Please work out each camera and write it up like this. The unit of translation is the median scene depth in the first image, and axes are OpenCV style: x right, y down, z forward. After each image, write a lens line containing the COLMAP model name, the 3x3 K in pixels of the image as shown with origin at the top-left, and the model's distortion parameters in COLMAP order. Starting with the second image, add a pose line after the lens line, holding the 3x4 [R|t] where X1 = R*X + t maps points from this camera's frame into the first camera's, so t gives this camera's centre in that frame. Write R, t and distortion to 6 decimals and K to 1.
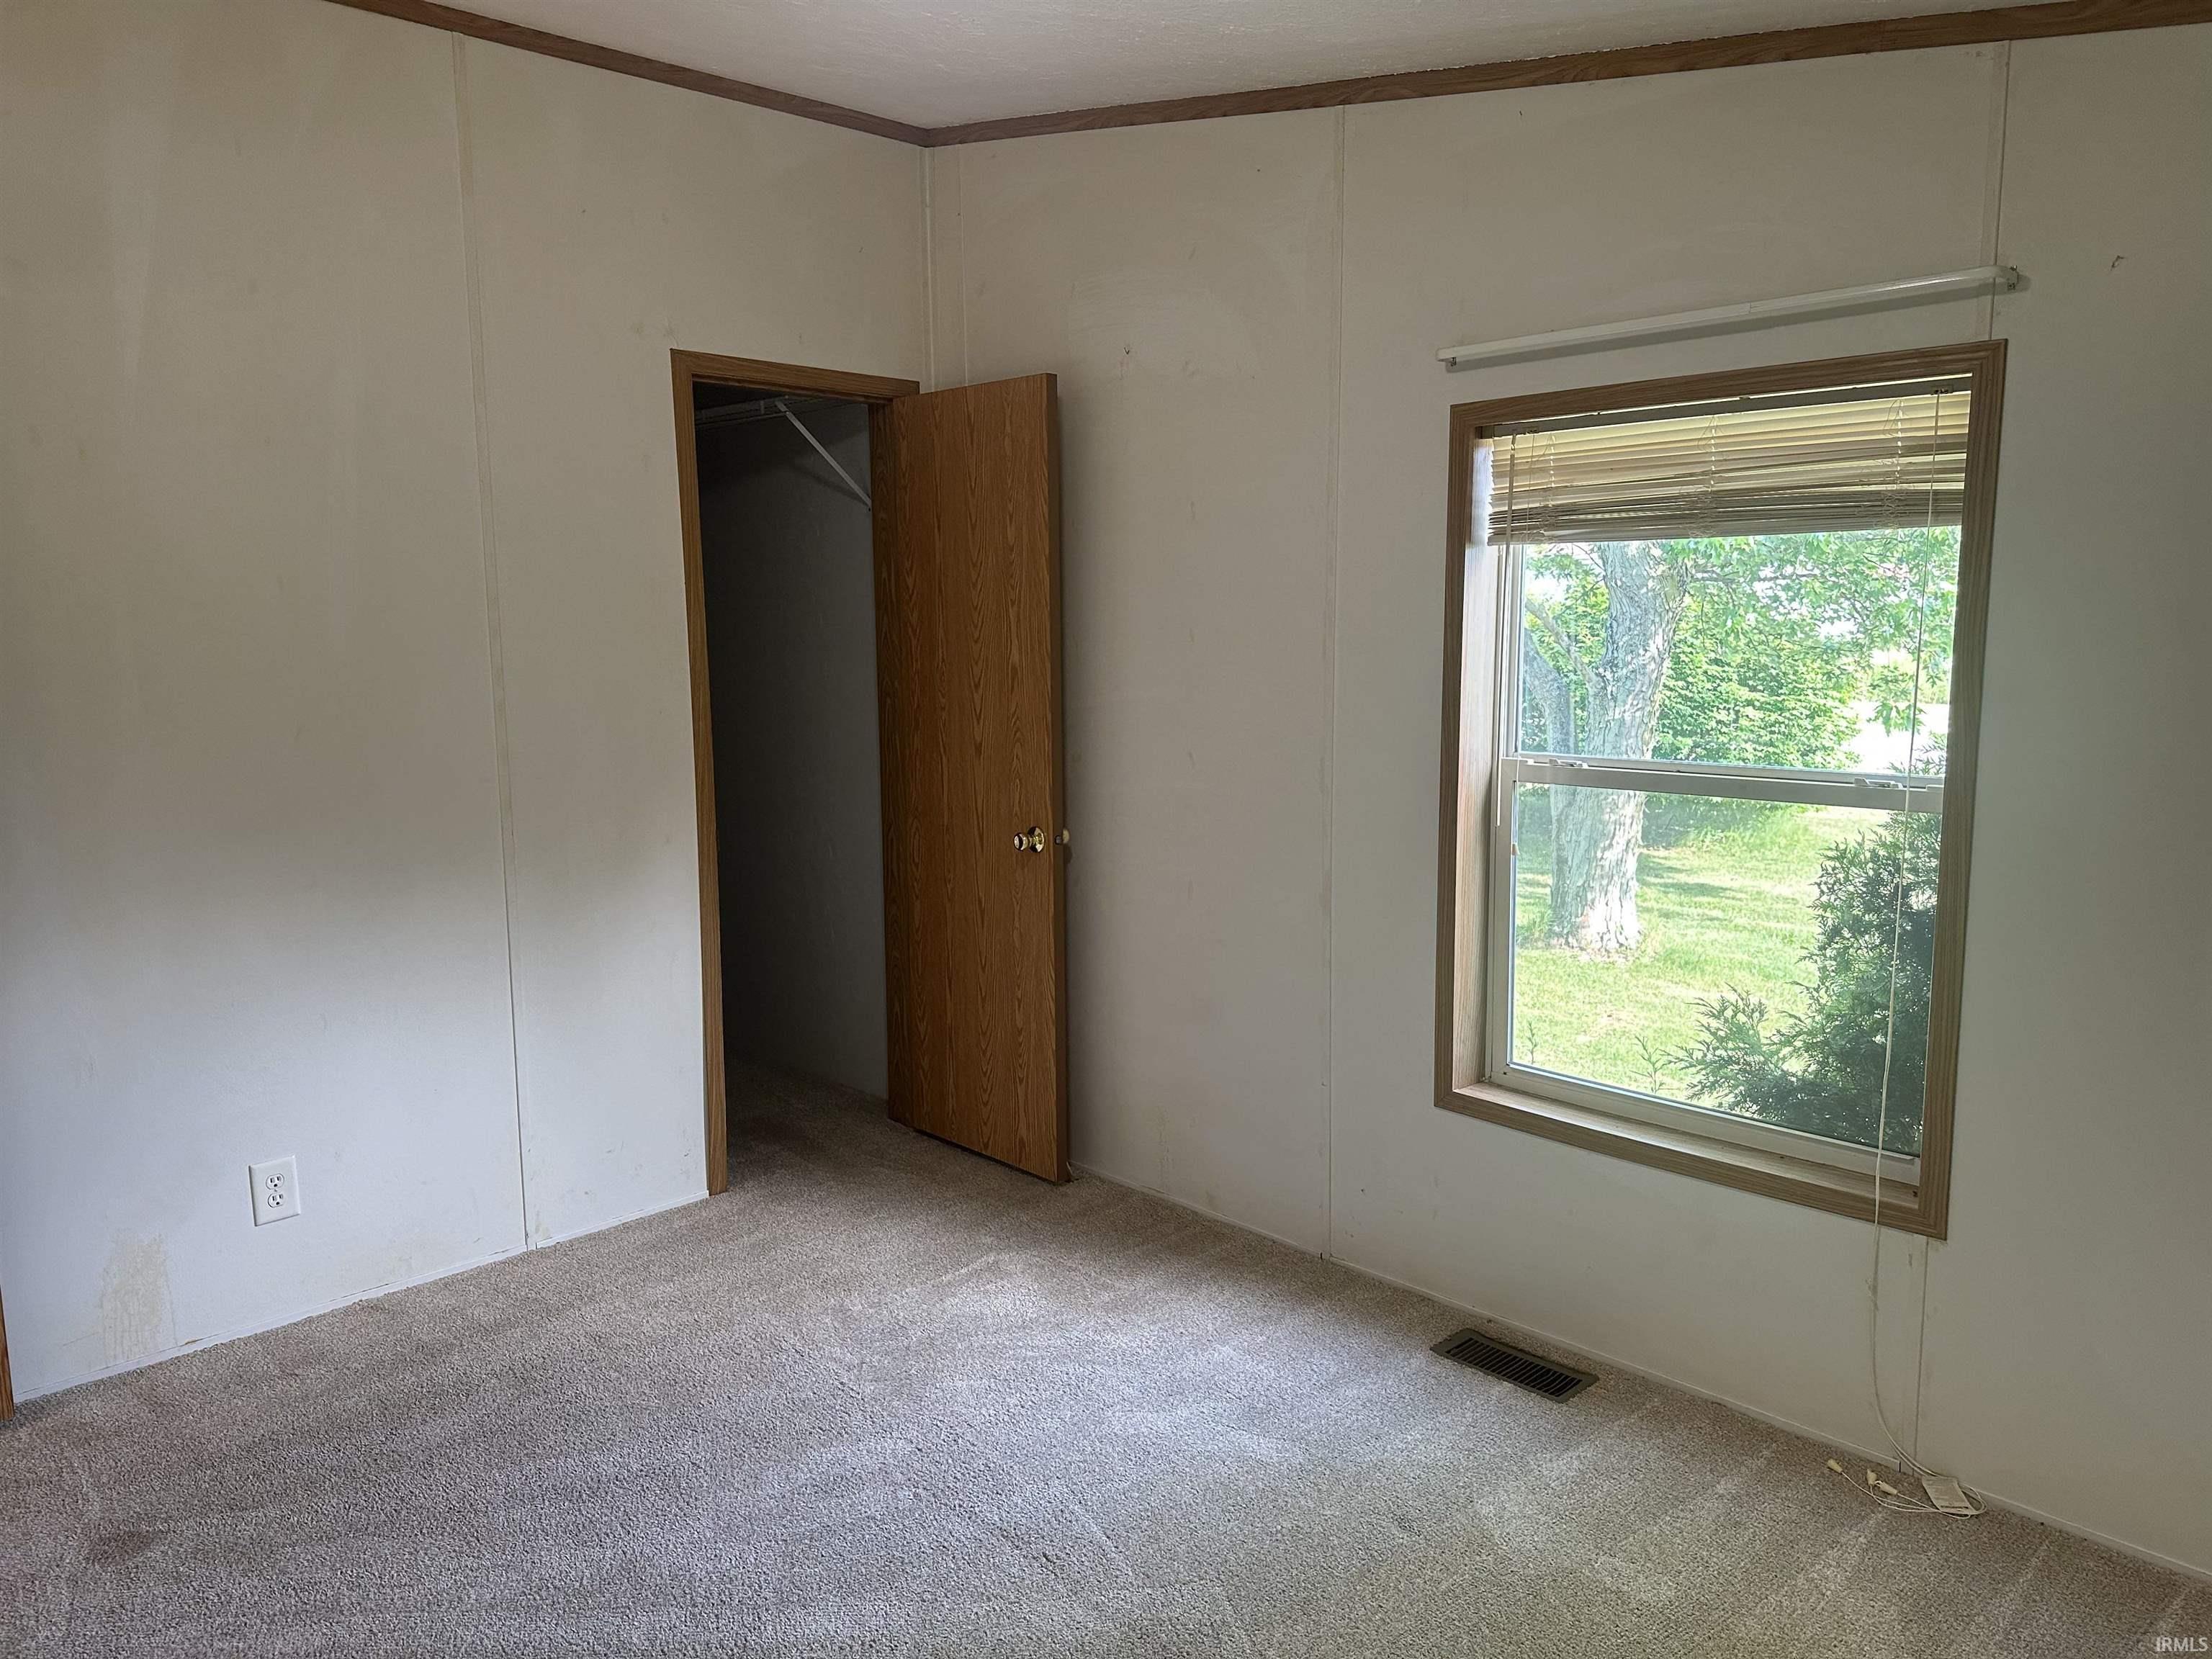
lens RADIAL K [[1542.4, 0, 1120.2], [0, 1542.4, 824.1], [0, 0, 1]] dist [0.082461, -0.111686]
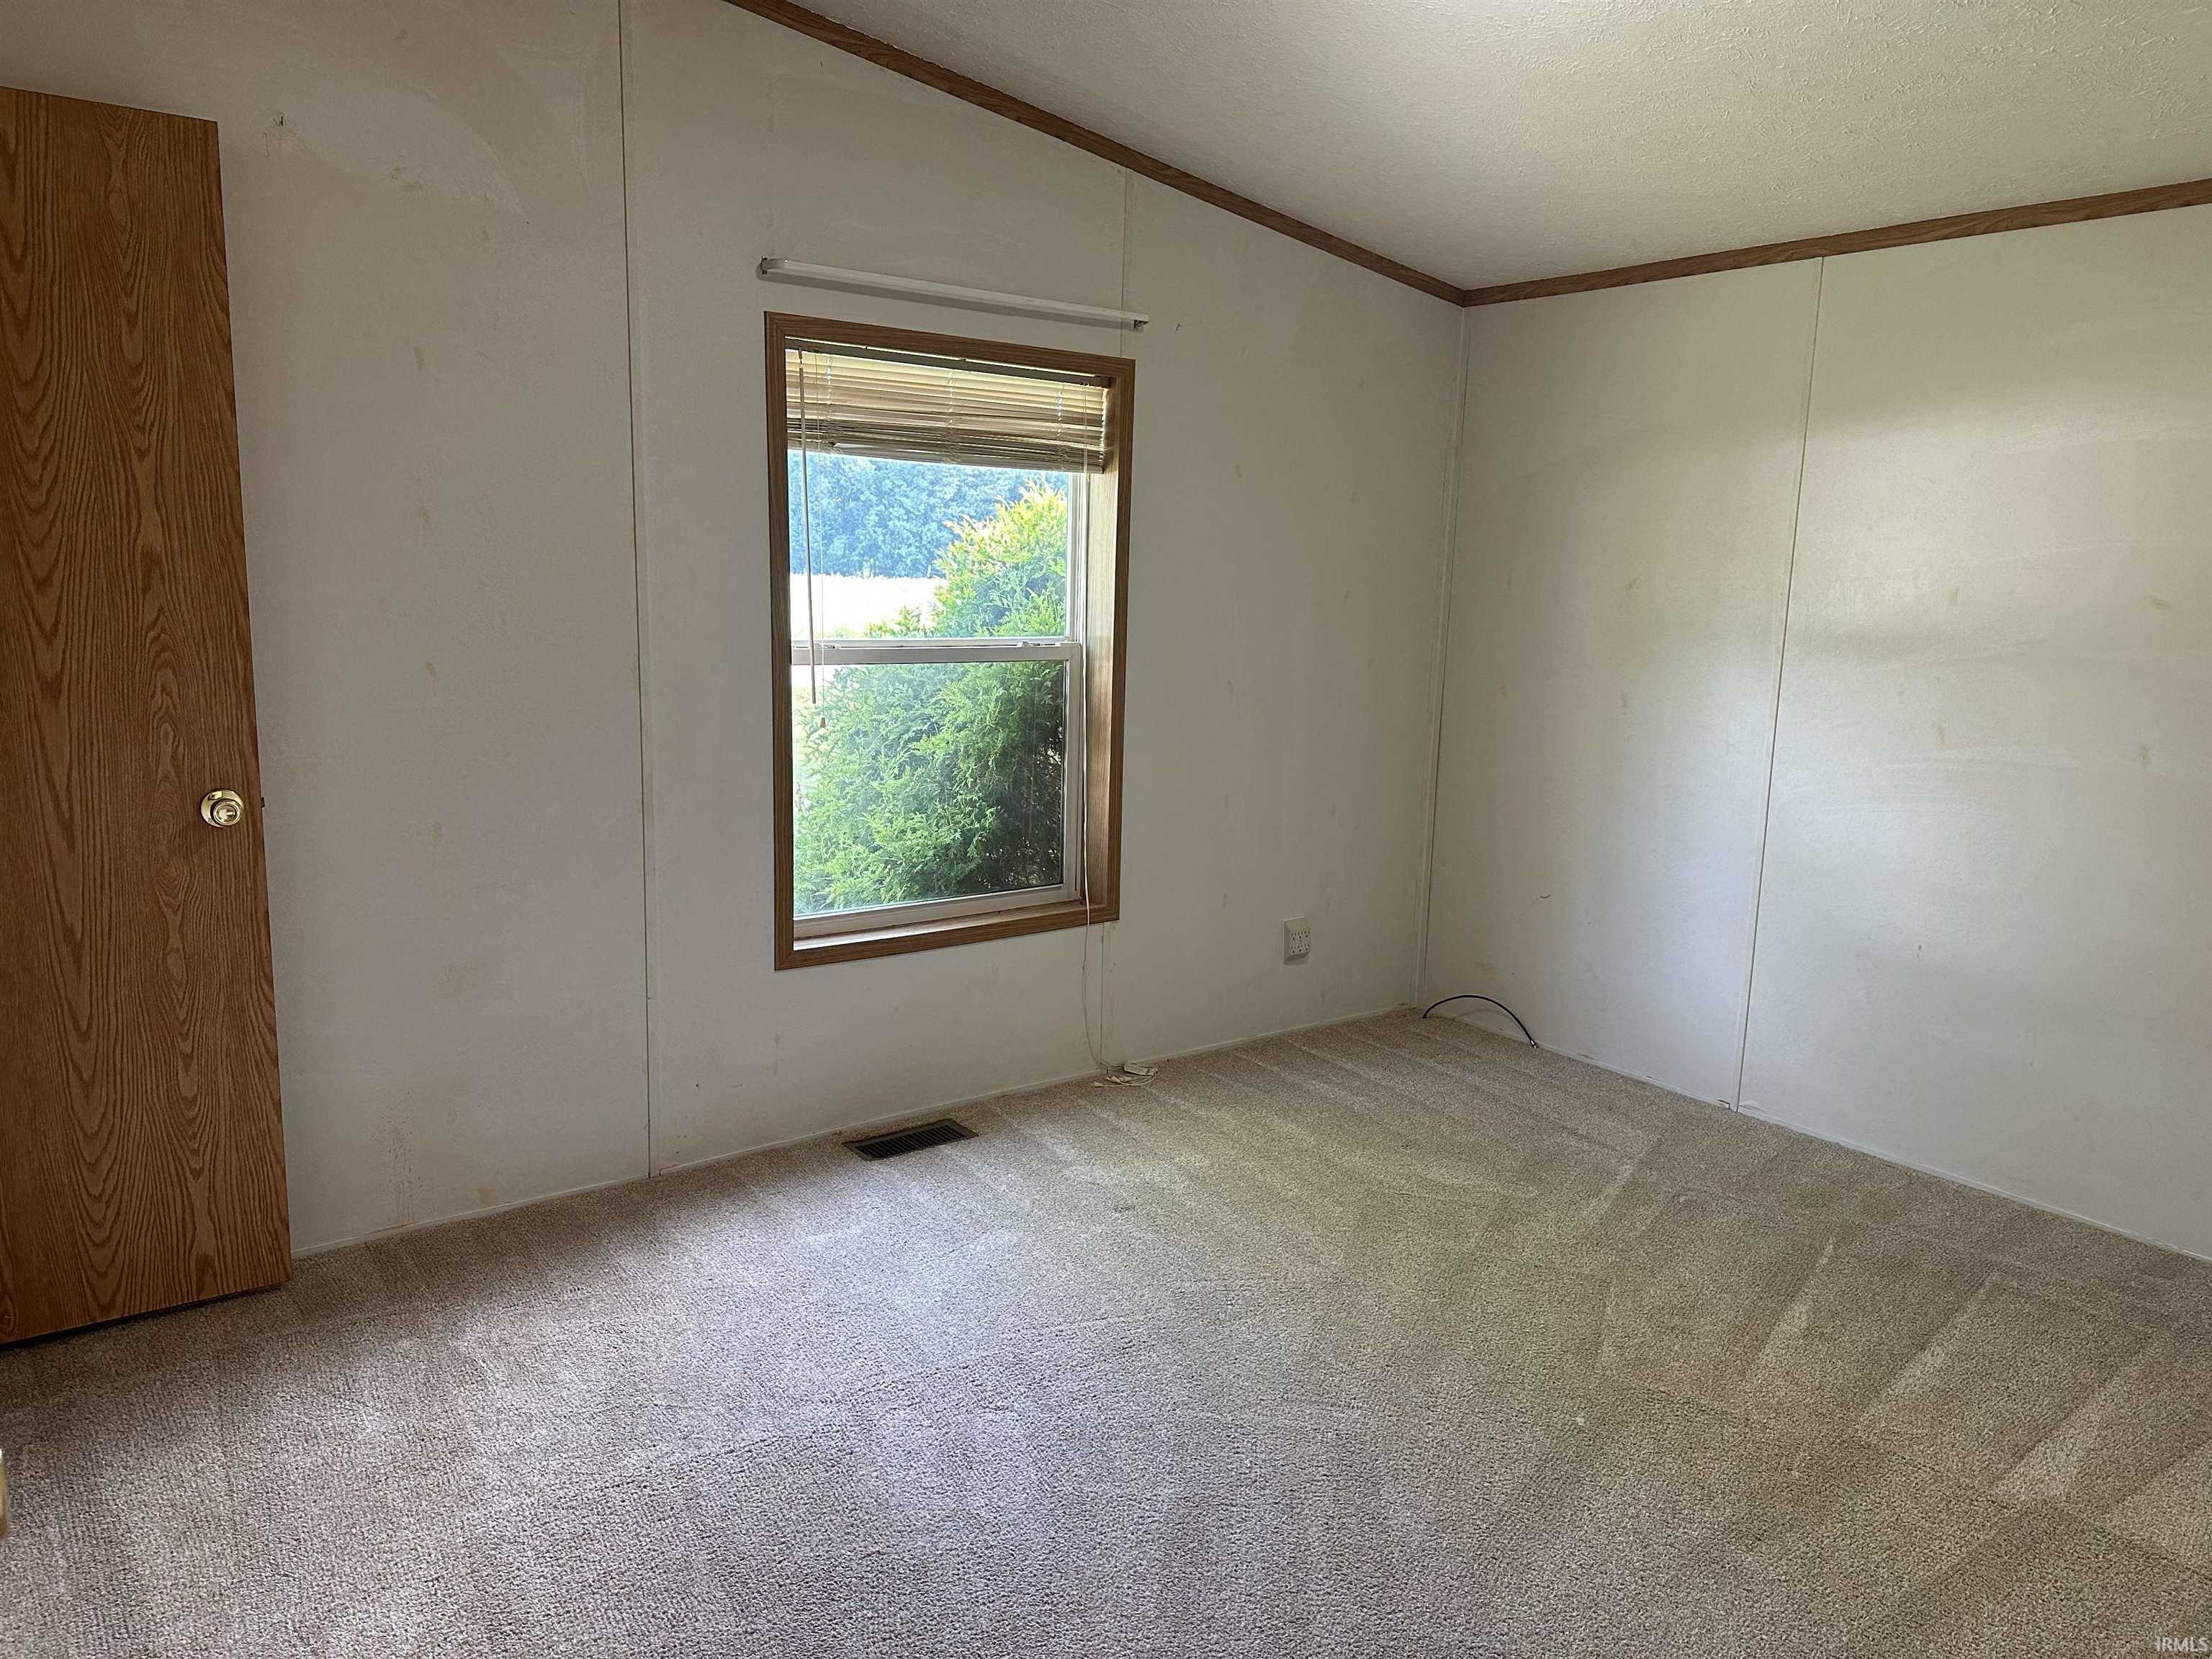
lens RADIAL K [[1550.2, 0, 1107.6], [0, 1550.2, 833.4], [0, 0, 1]] dist [0.096398, -0.119273]
pose [[0.124145, -0.158731, 0.979486, -0.880580], [0.107719, 0.983444, 0.145720, -0.049537], [-0.986400, 0.087419, 0.139188, 0.658803]]
